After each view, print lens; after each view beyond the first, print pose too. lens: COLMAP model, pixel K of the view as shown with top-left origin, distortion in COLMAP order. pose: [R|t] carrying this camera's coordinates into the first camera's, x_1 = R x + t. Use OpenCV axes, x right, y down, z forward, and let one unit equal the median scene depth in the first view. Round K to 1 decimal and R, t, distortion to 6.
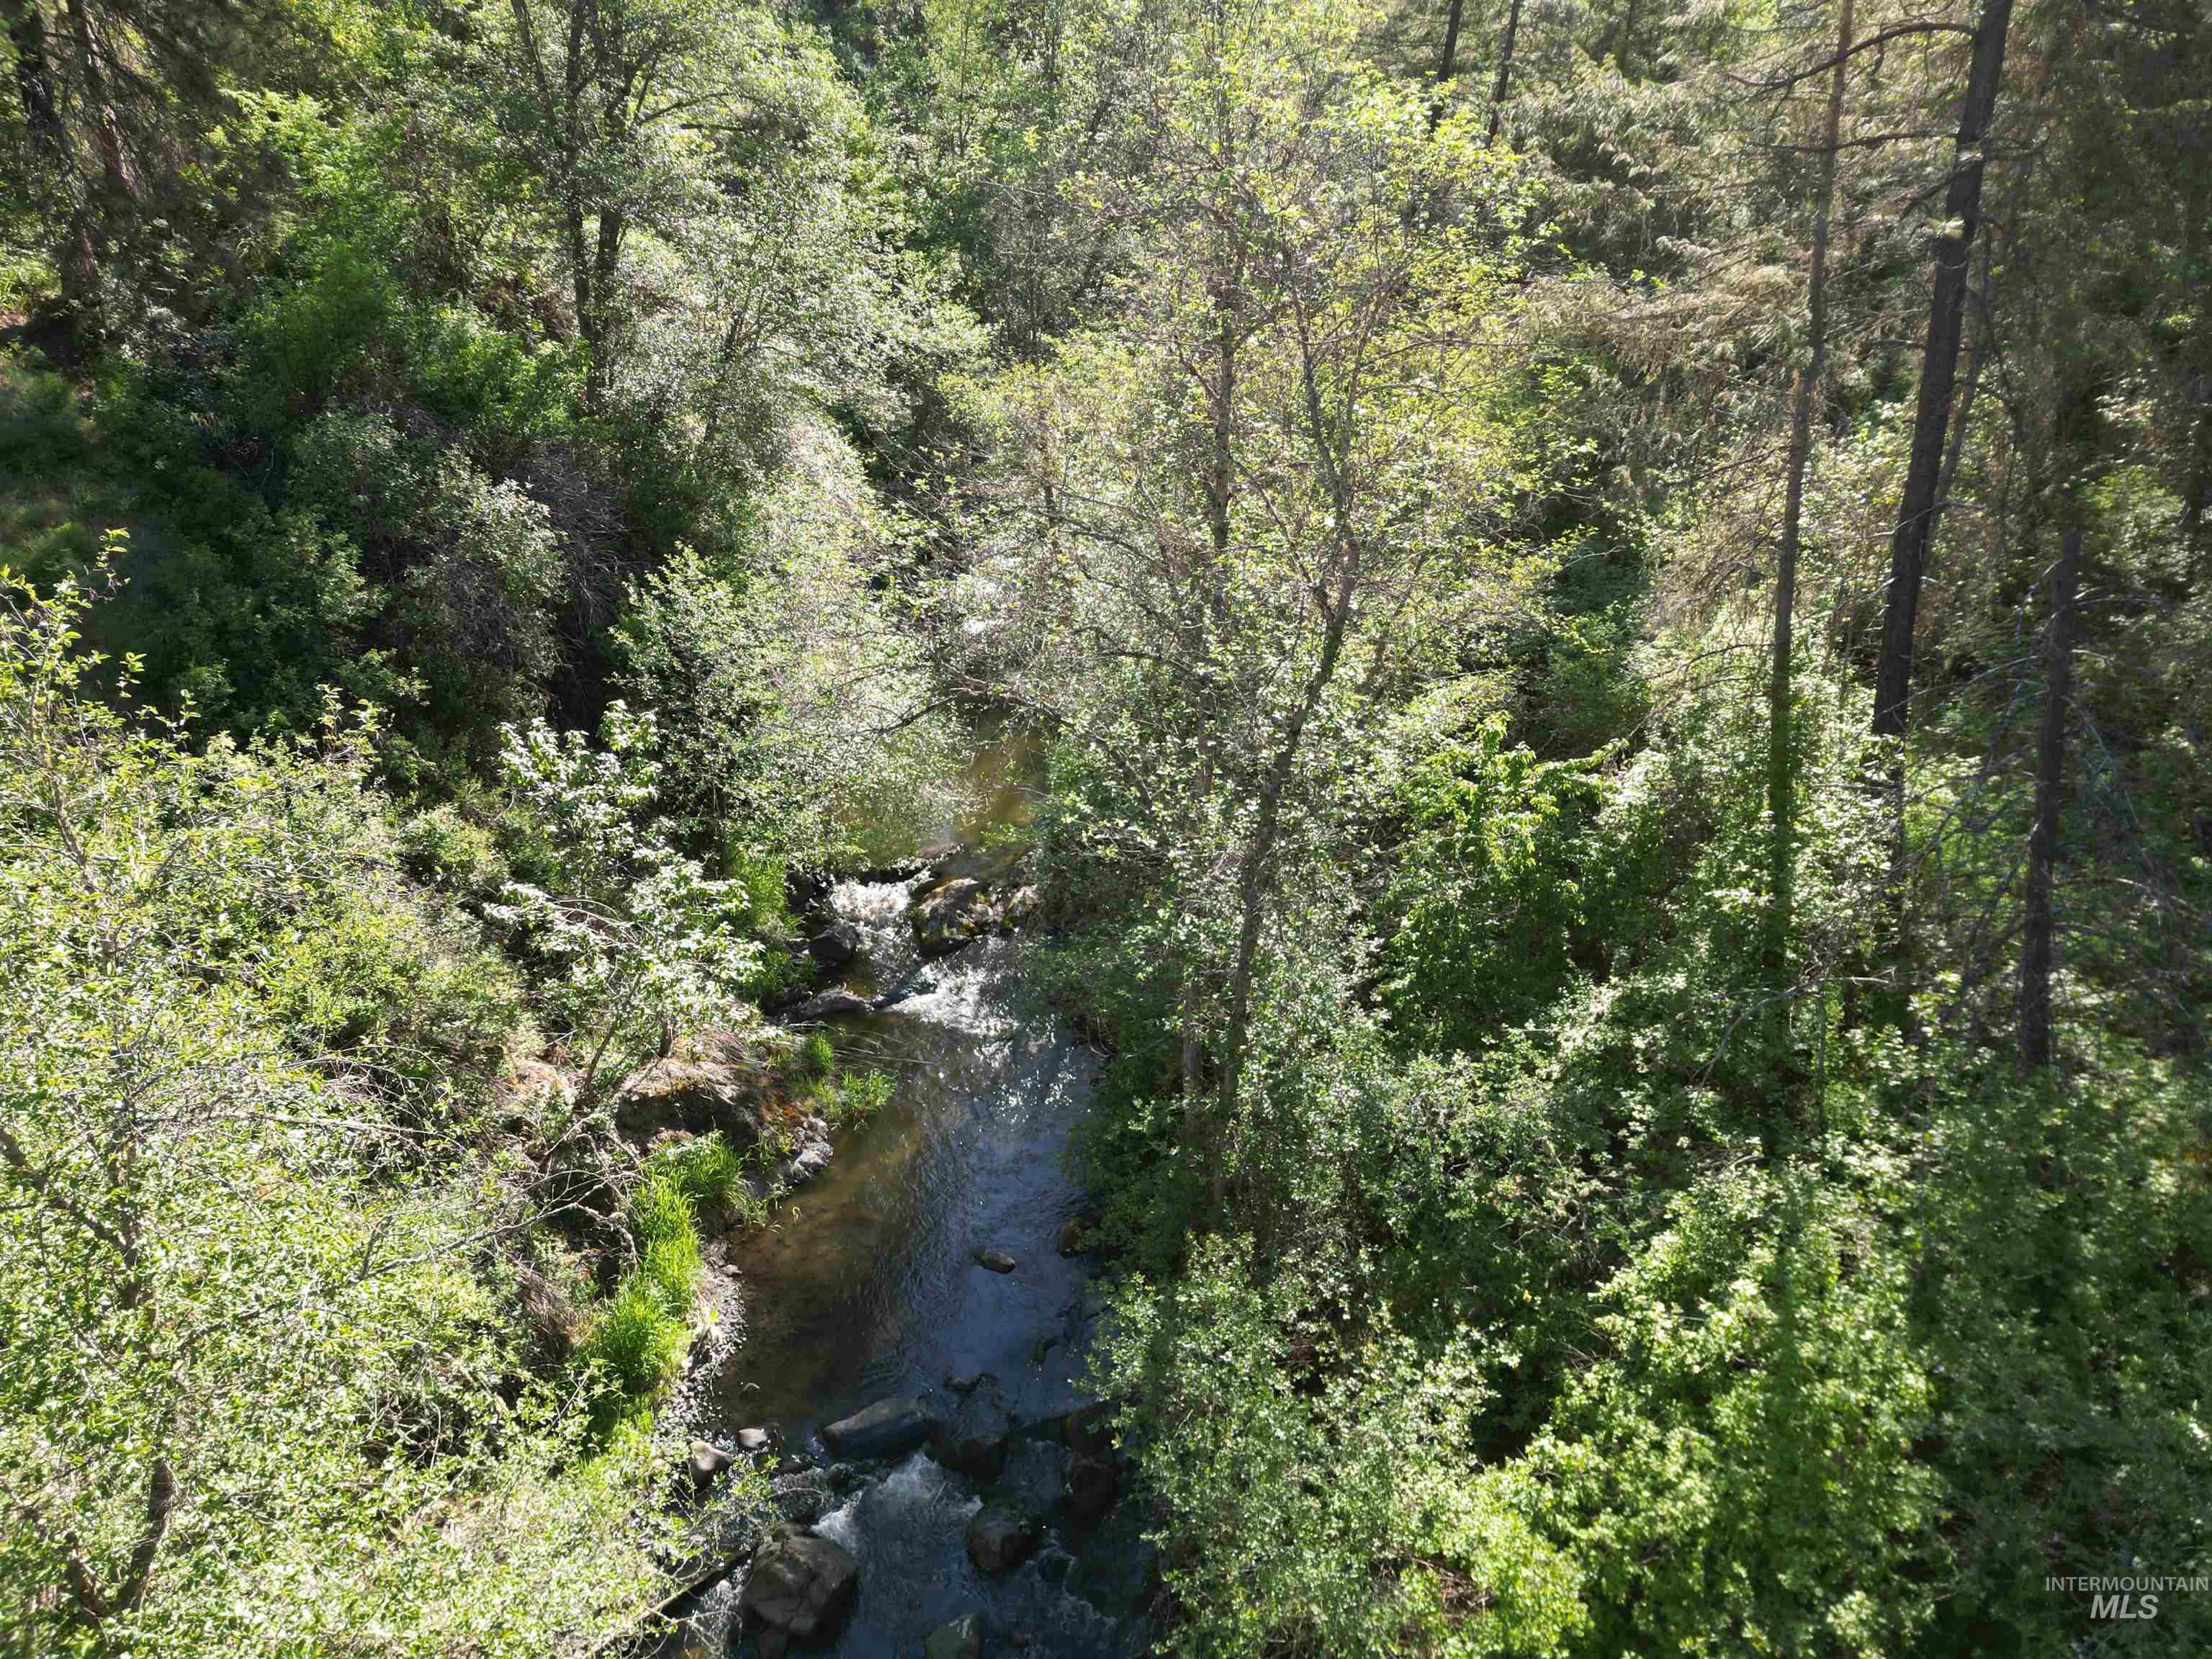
lens RADIAL K [[1552.3, 0, 1106.0], [0, 1552.3, 829.5], [0, 0, 1]] dist [0.091991, -0.093712]
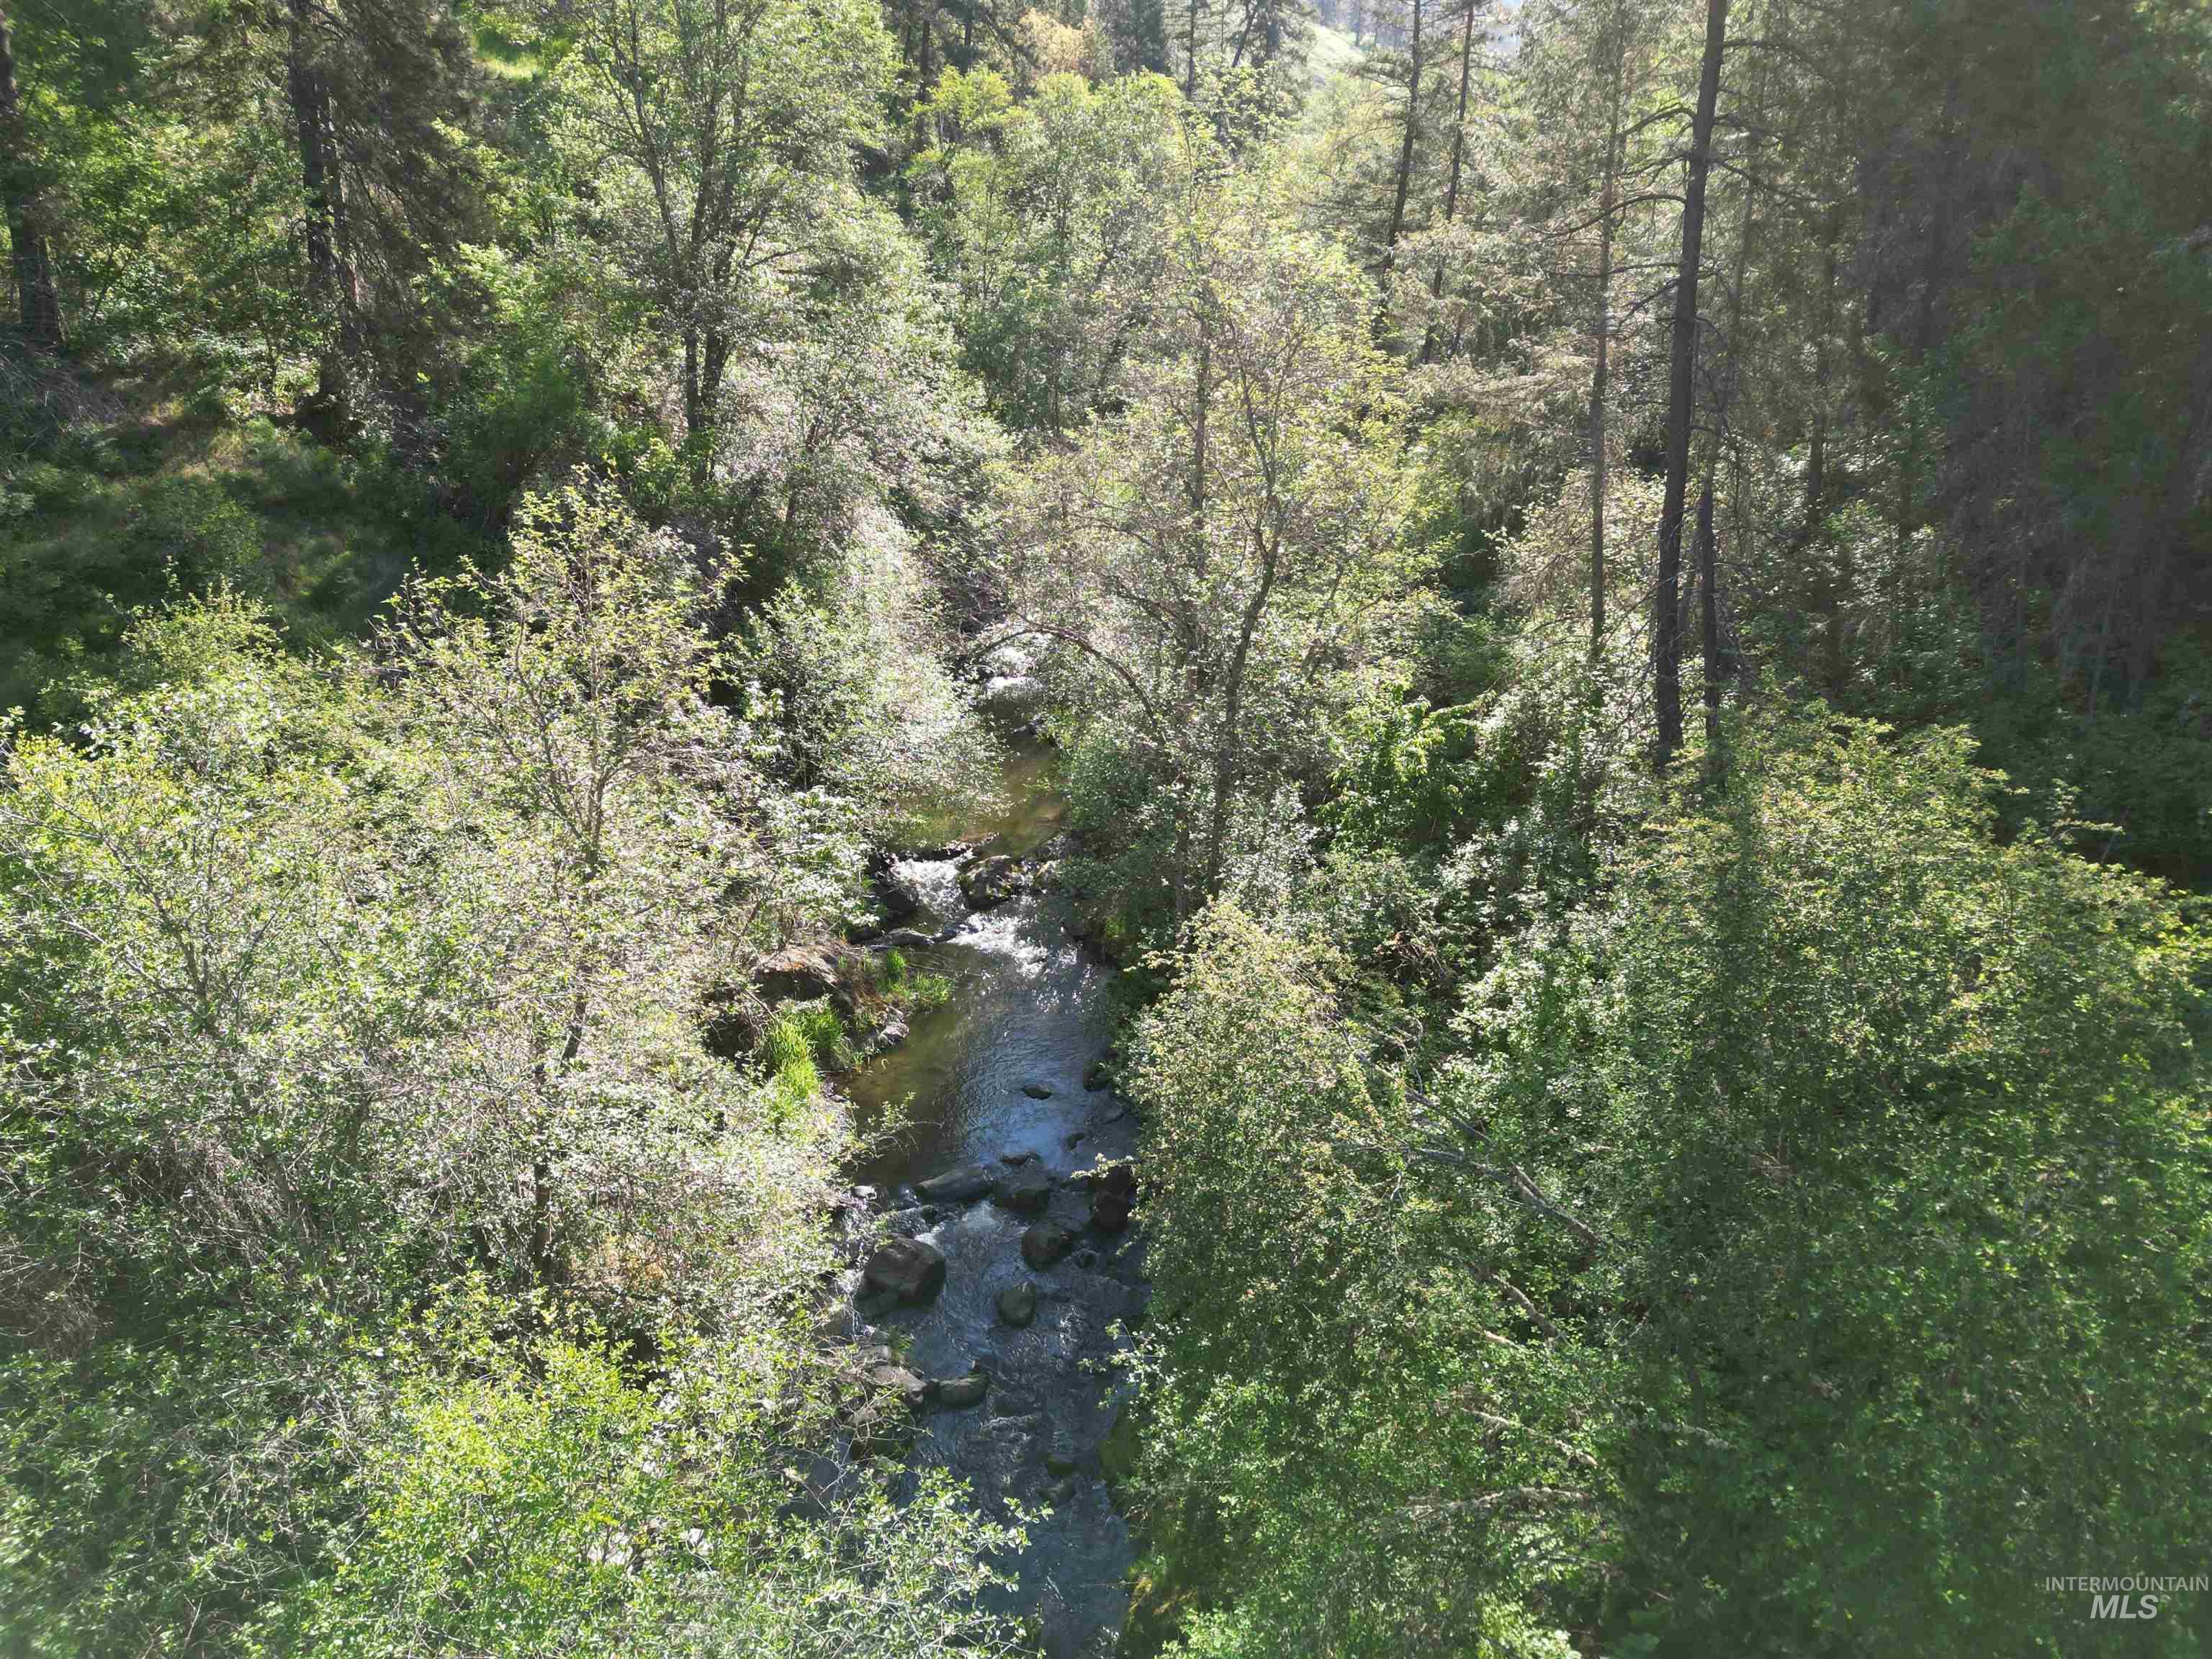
lens RADIAL K [[1550.4, 0, 1105.9], [0, 1550.4, 839.0], [0, 0, 1]] dist [0.106206, -0.129424]
pose [[0.999998, -0.001378, 0.001705, -0.010796], [0.001510, 0.996839, -0.079439, 0.130435], [-0.001590, 0.079442, 0.996838, -0.263292]]
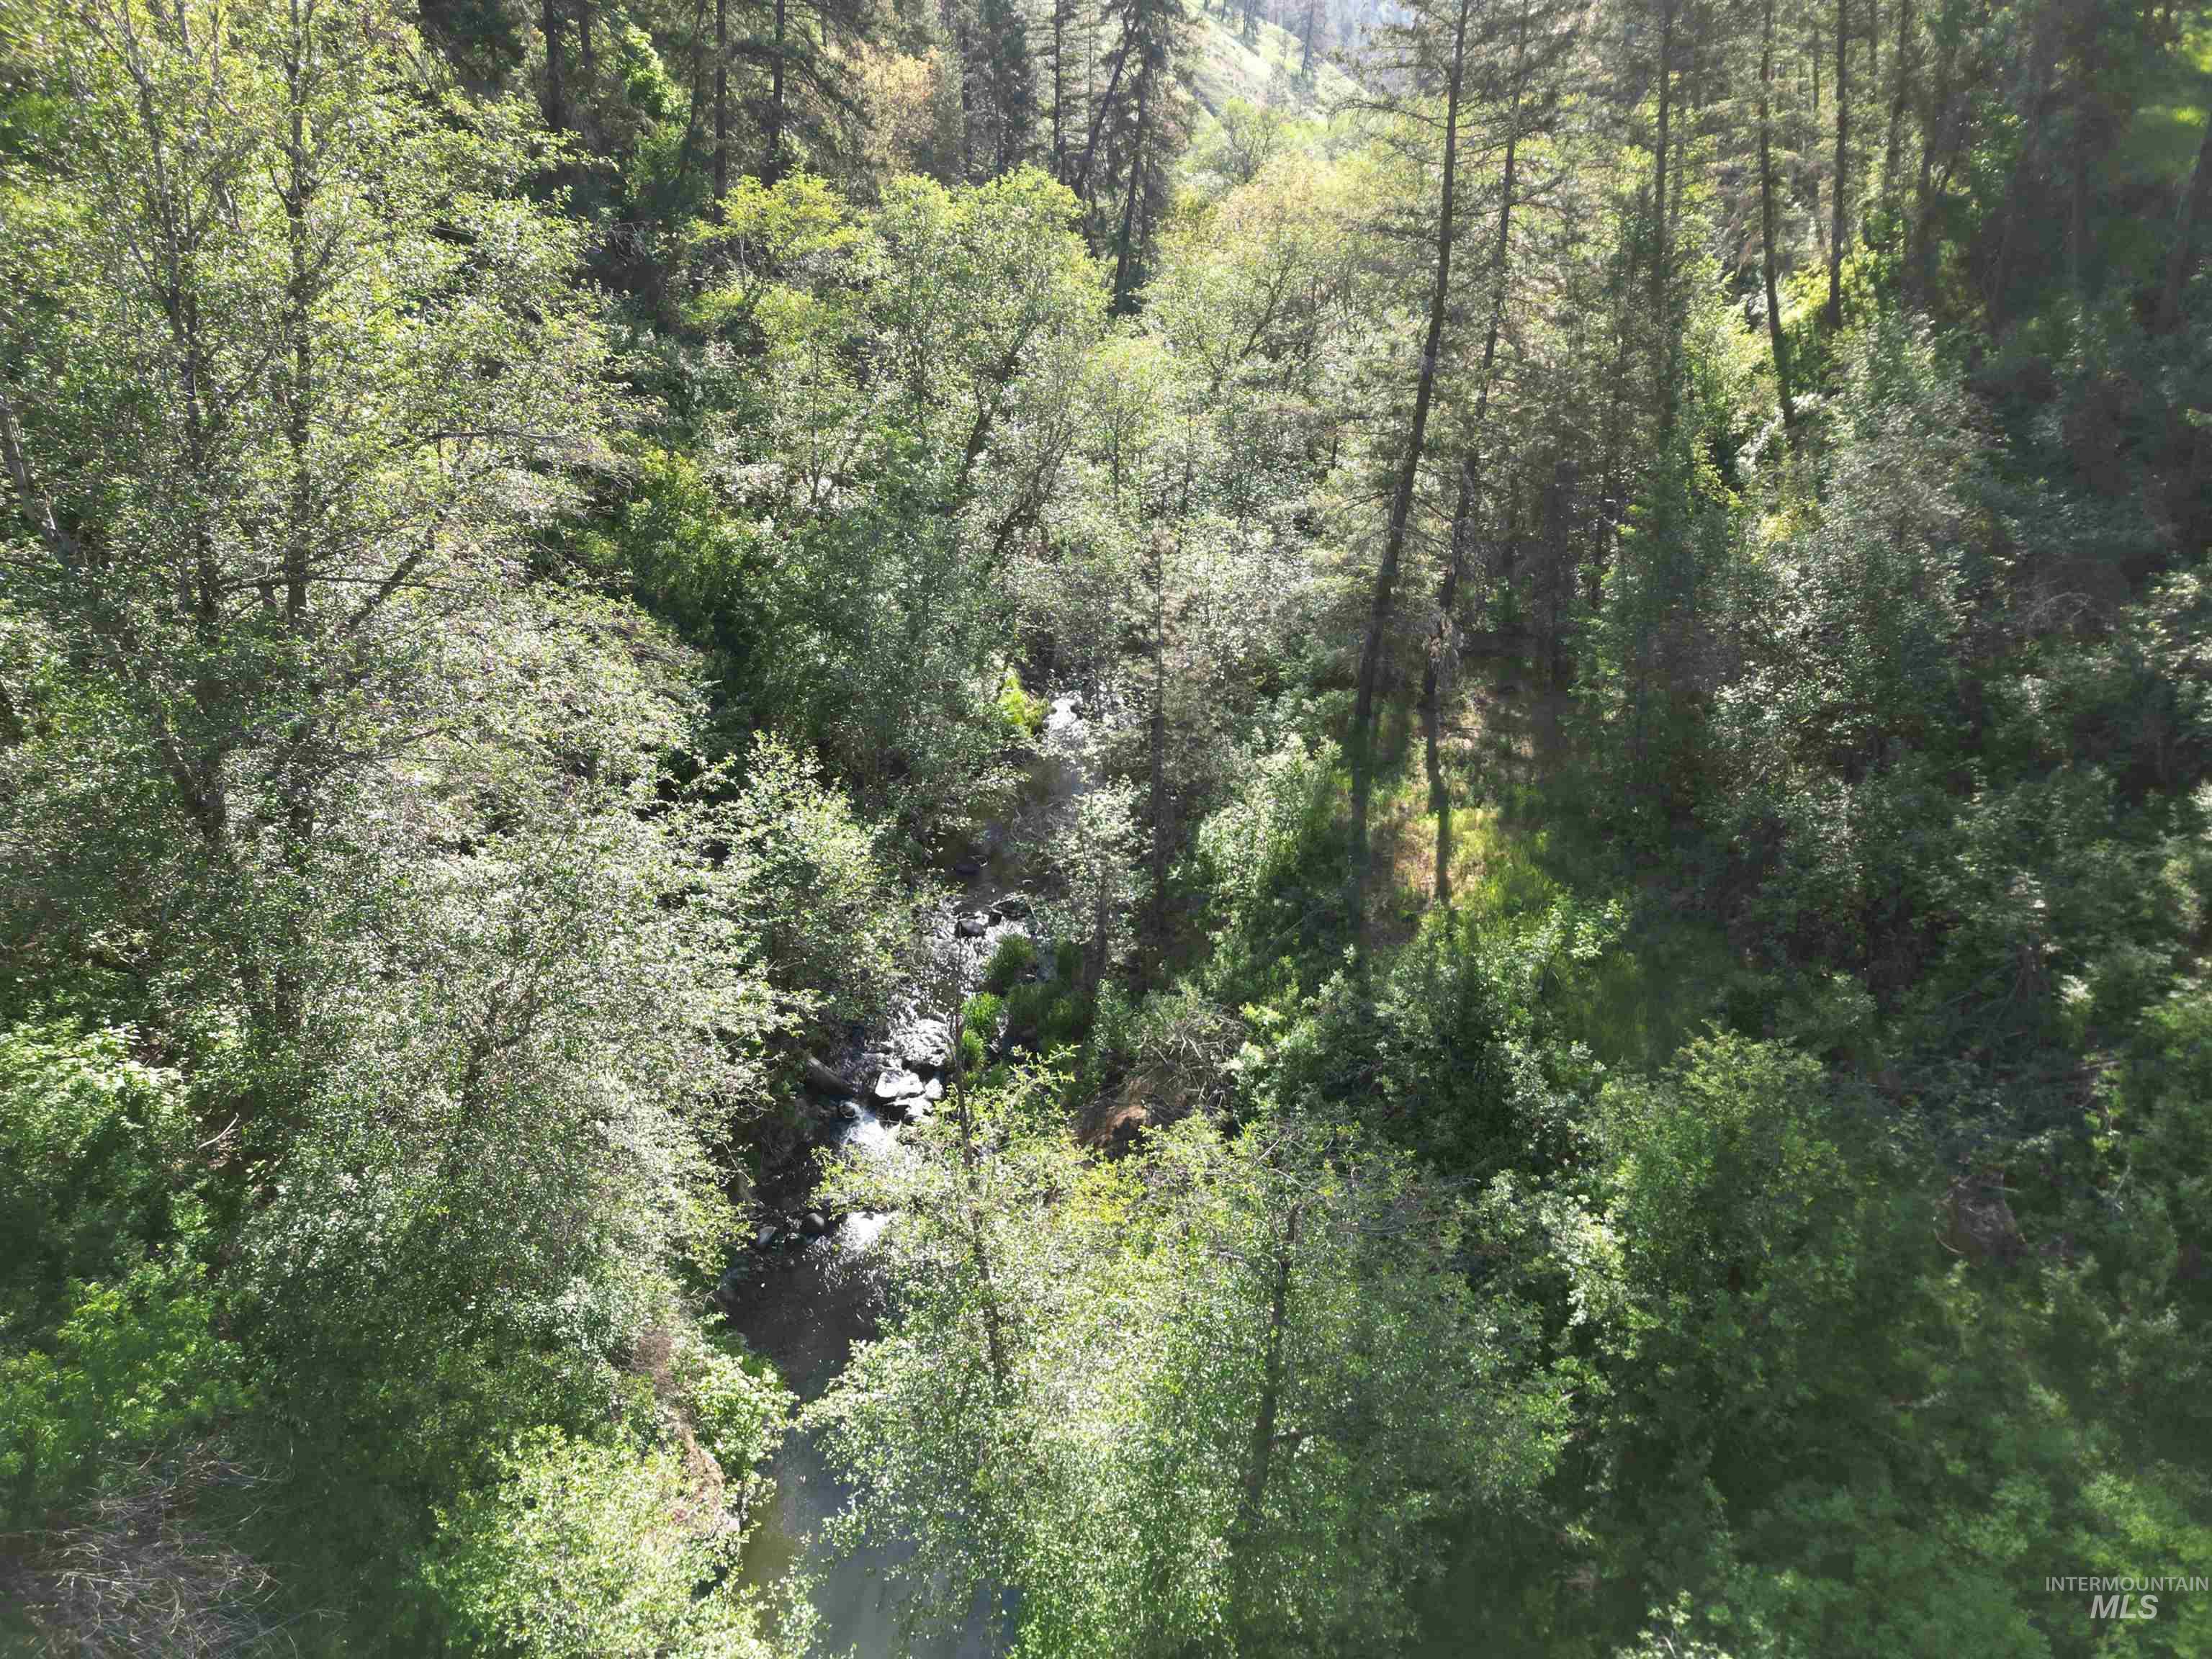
lens RADIAL K [[1550.4, 0, 1105.9], [0, 1550.4, 839.0], [0, 0, 1]] dist [0.106206, -0.129424]
pose [[0.995087, -0.038065, 0.091391, -0.047697], [0.042602, 0.997928, -0.048211, -0.442882], [-0.089366, 0.051868, 0.994647, 0.399911]]
